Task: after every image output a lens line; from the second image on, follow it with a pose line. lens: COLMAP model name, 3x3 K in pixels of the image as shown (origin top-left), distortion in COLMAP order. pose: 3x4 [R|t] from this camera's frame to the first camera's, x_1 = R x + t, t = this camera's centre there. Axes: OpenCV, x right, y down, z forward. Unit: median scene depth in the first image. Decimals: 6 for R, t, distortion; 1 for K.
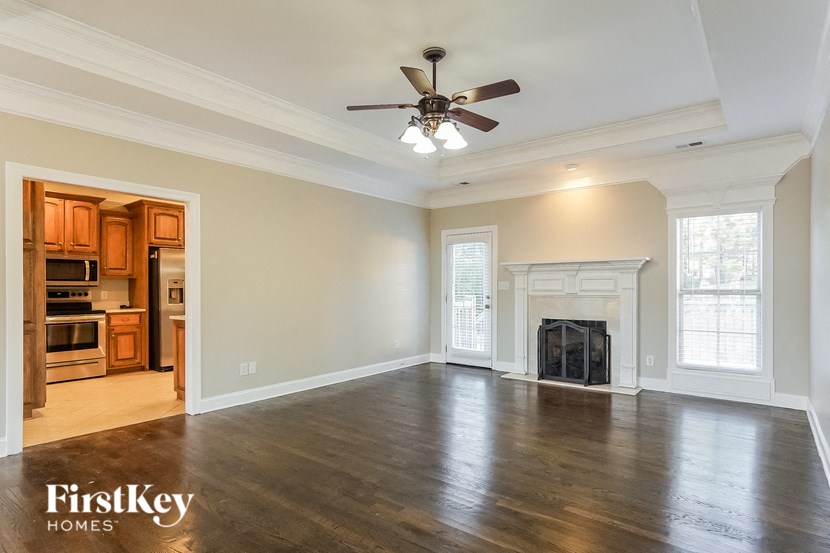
lens RADIAL K [[442.8, 0, 422.7], [0, 442.8, 289.9], [0, 0, 1]] dist [-0.012126, 0.006203]
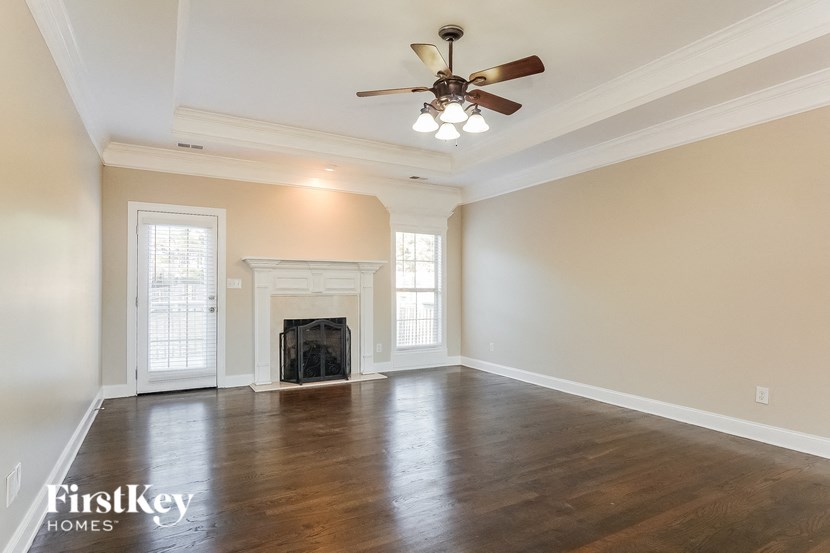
lens RADIAL K [[442.8, 0, 413.3], [0, 442.8, 278.6], [0, 0, 1]] dist [-0.012126, 0.006203]
pose [[0.394057, 0.020860, 0.918849, -0.487924], [0.001286, 0.999729, -0.023247, 0.001124], [-0.919085, 0.010343, 0.393923, 0.396793]]
